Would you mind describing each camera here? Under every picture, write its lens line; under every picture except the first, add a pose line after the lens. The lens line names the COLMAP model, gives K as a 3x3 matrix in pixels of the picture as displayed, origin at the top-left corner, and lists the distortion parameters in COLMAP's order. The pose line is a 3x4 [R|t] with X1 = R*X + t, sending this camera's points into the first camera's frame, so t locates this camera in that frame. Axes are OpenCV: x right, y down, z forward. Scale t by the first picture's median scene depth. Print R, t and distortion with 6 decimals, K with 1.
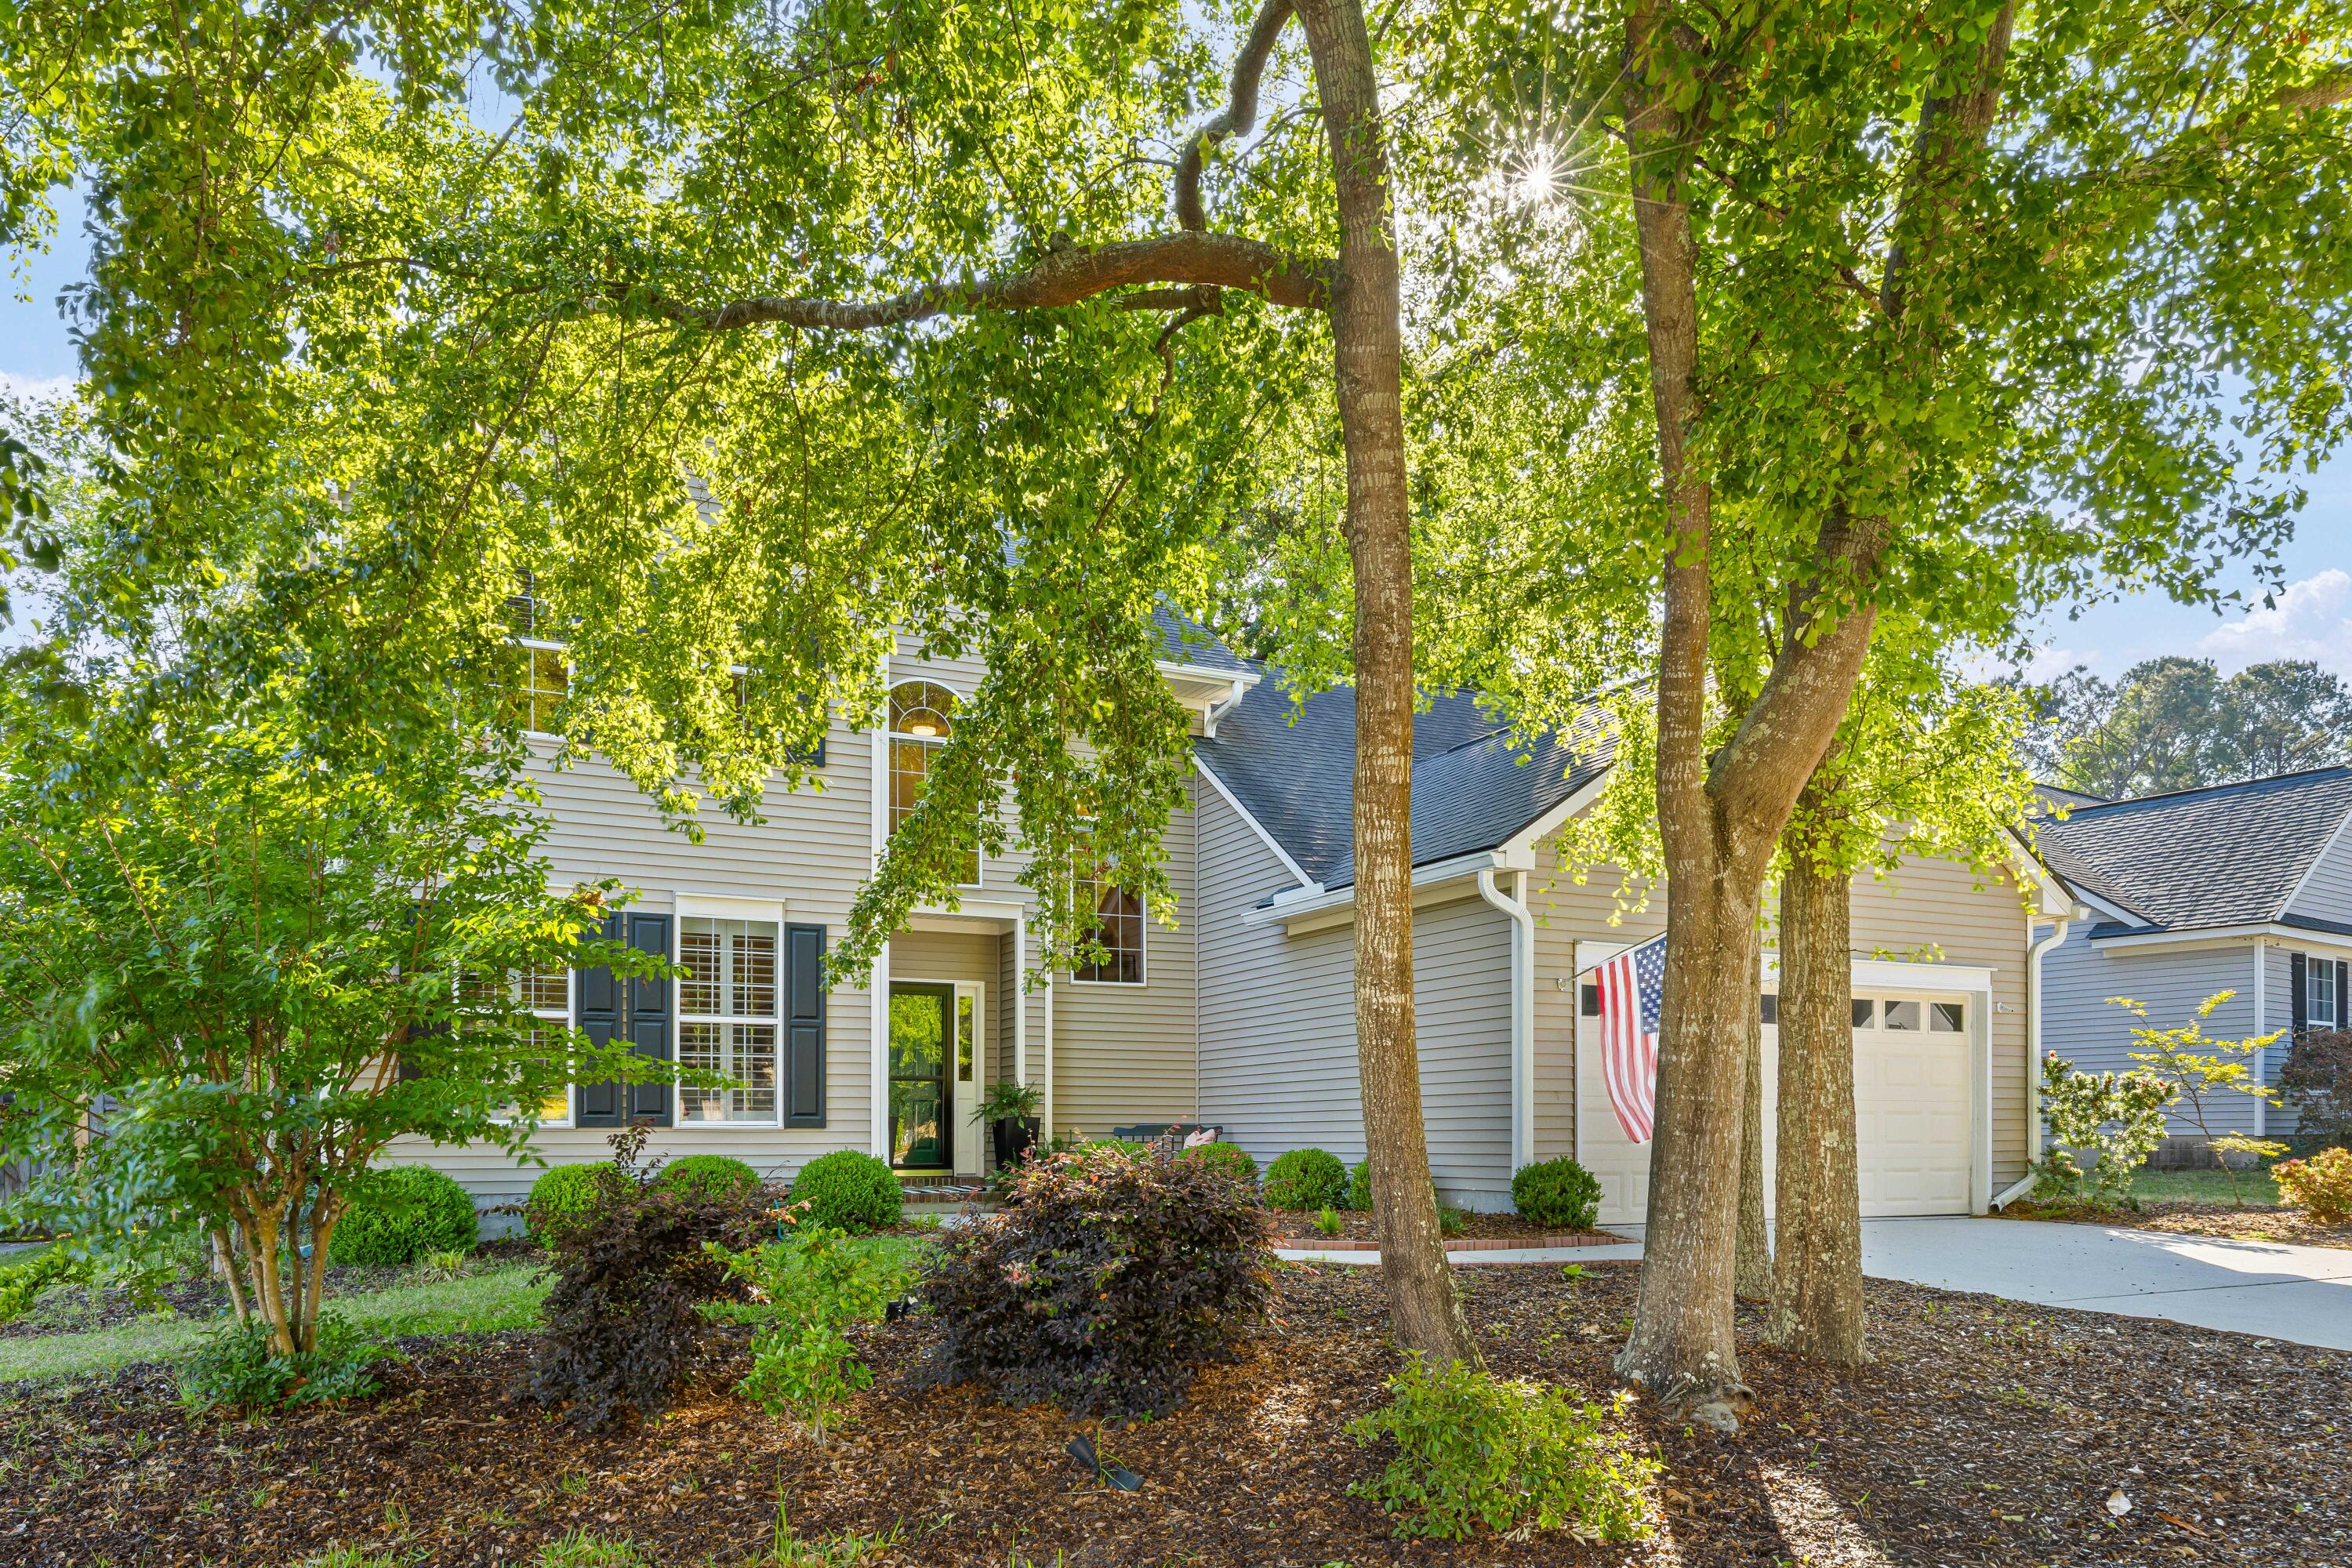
lens RADIAL K [[1524.4, 0, 1176.0], [0, 1524.4, 784.0], [0, 0, 1]] dist [-0.001719, -0.000583]
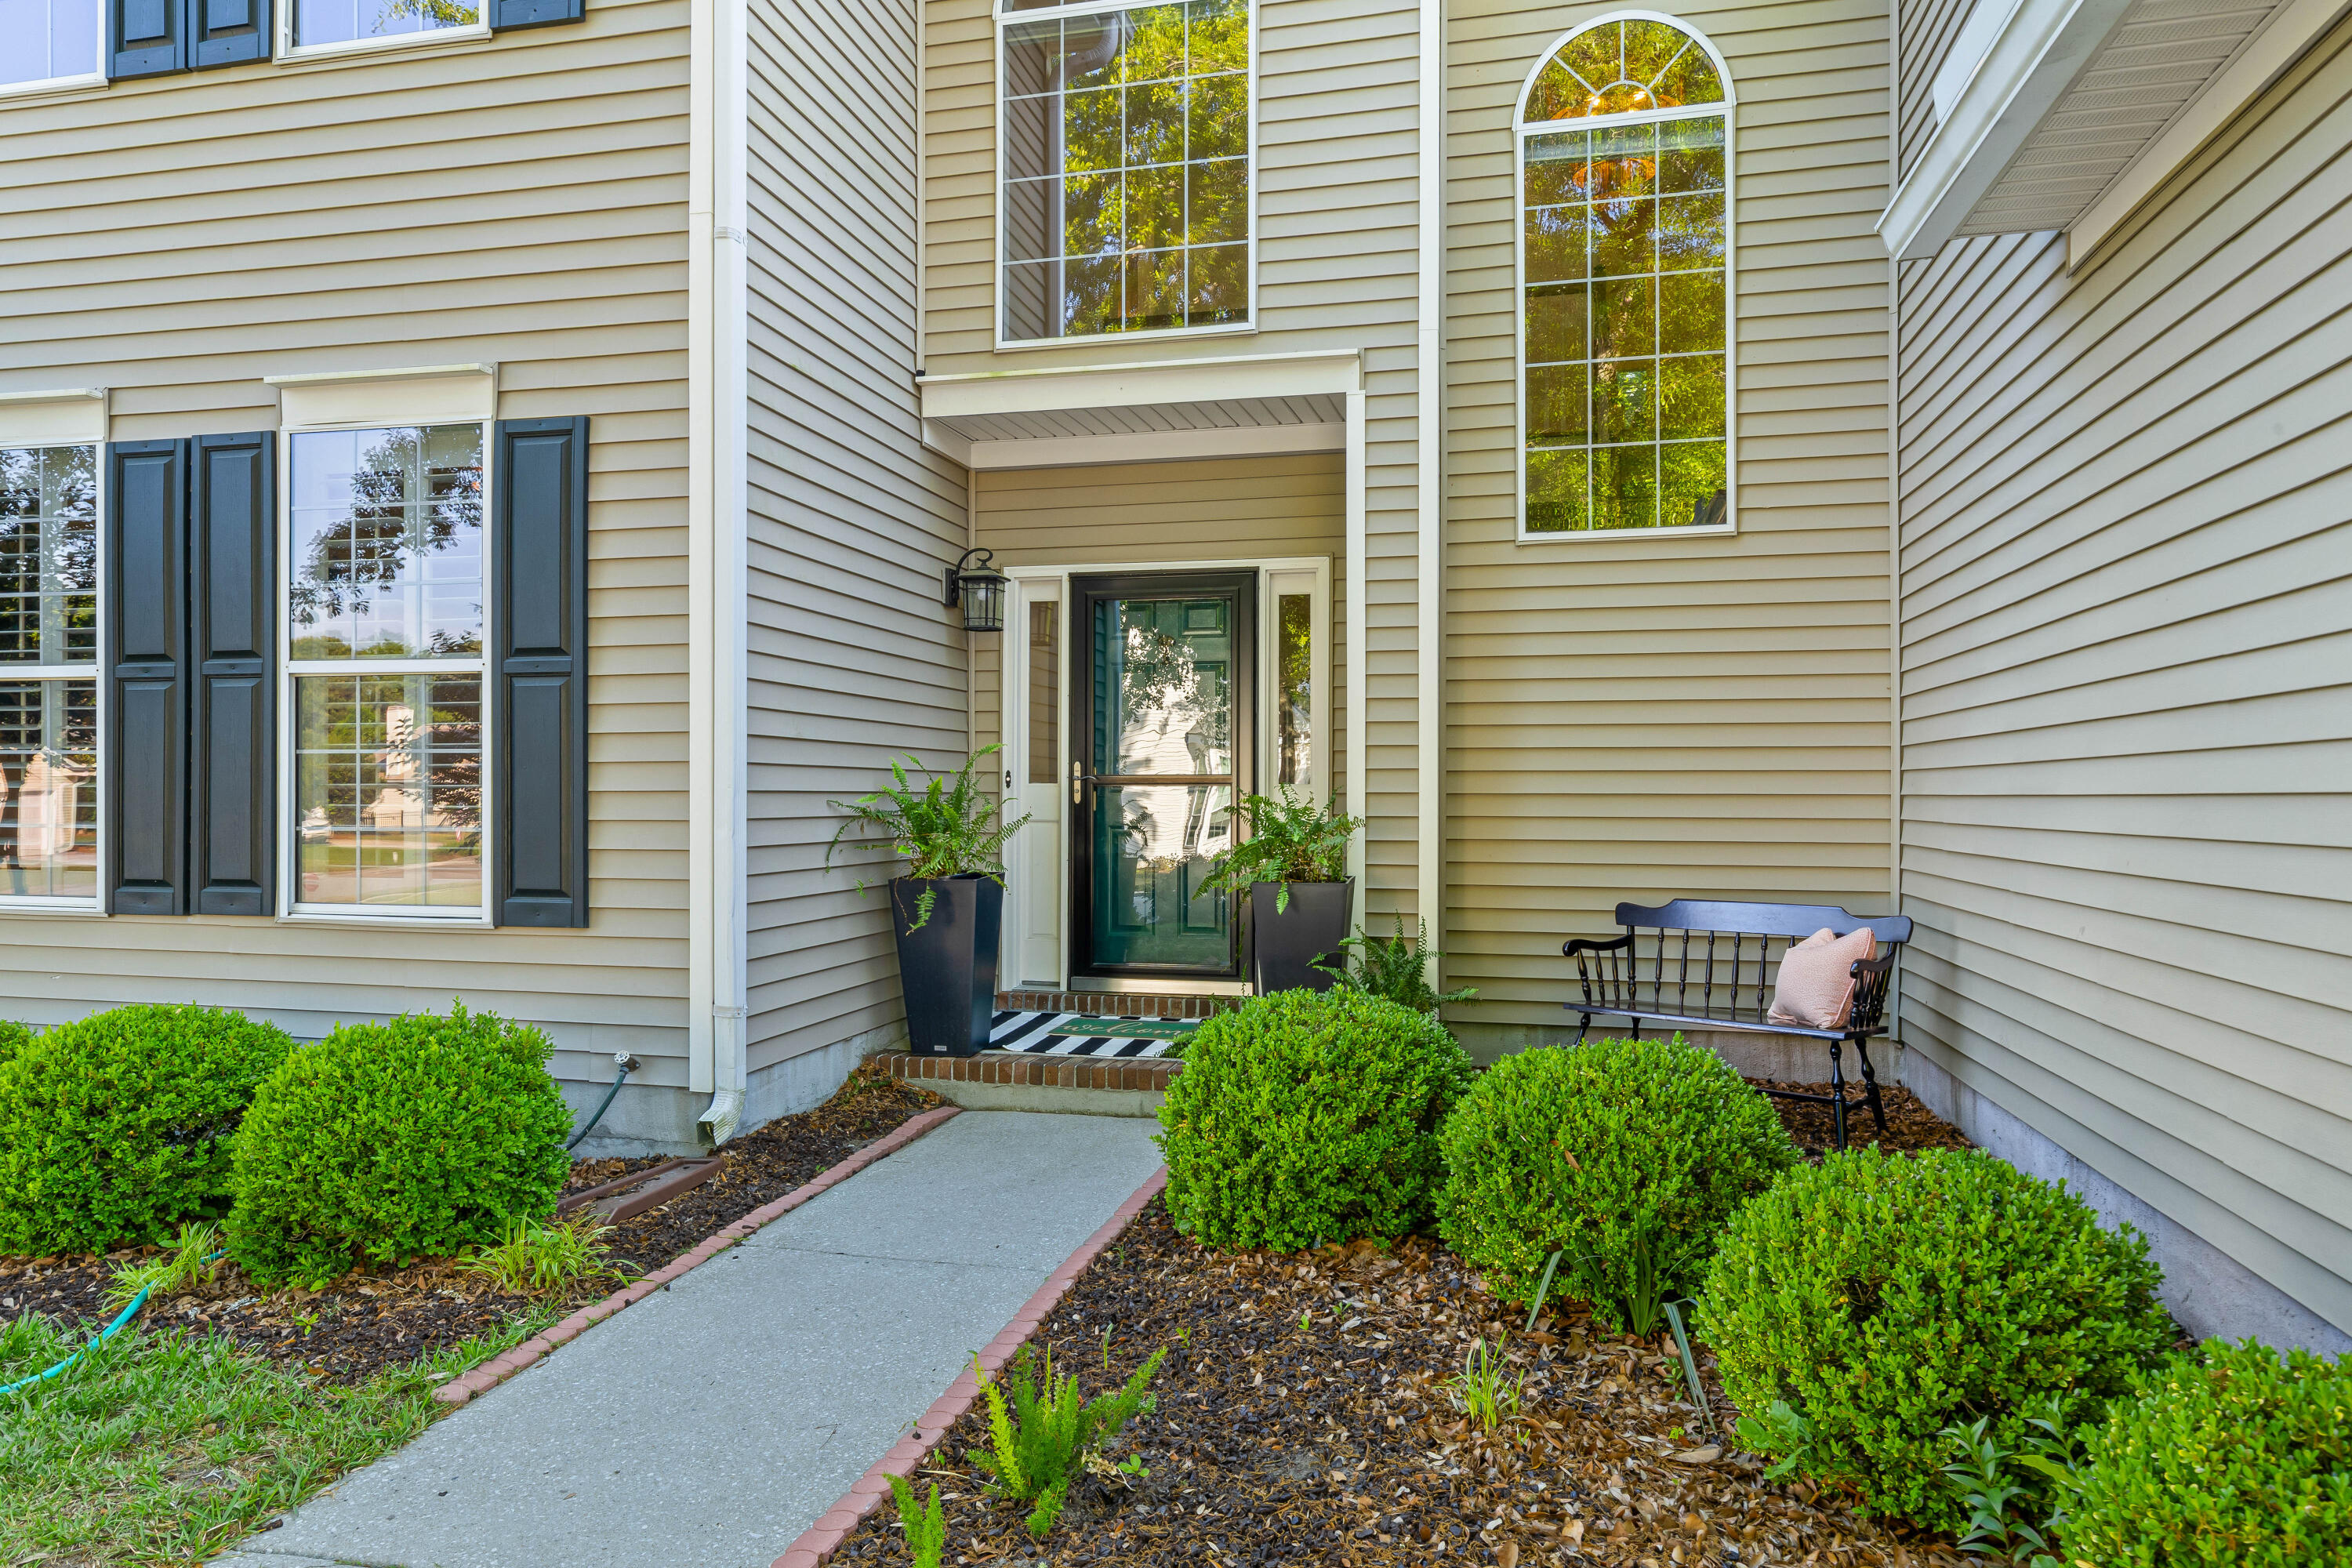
lens RADIAL K [[1524.4, 0, 1176.0], [0, 1524.4, 784.0], [0, 0, 1]] dist [-0.001719, -0.000583]
pose [[0.777824, -0.004193, -0.628469, 0.137160], [0.138219, 0.976637, 0.164550, 0.144207], [0.613096, -0.214857, 0.760230, 0.790480]]
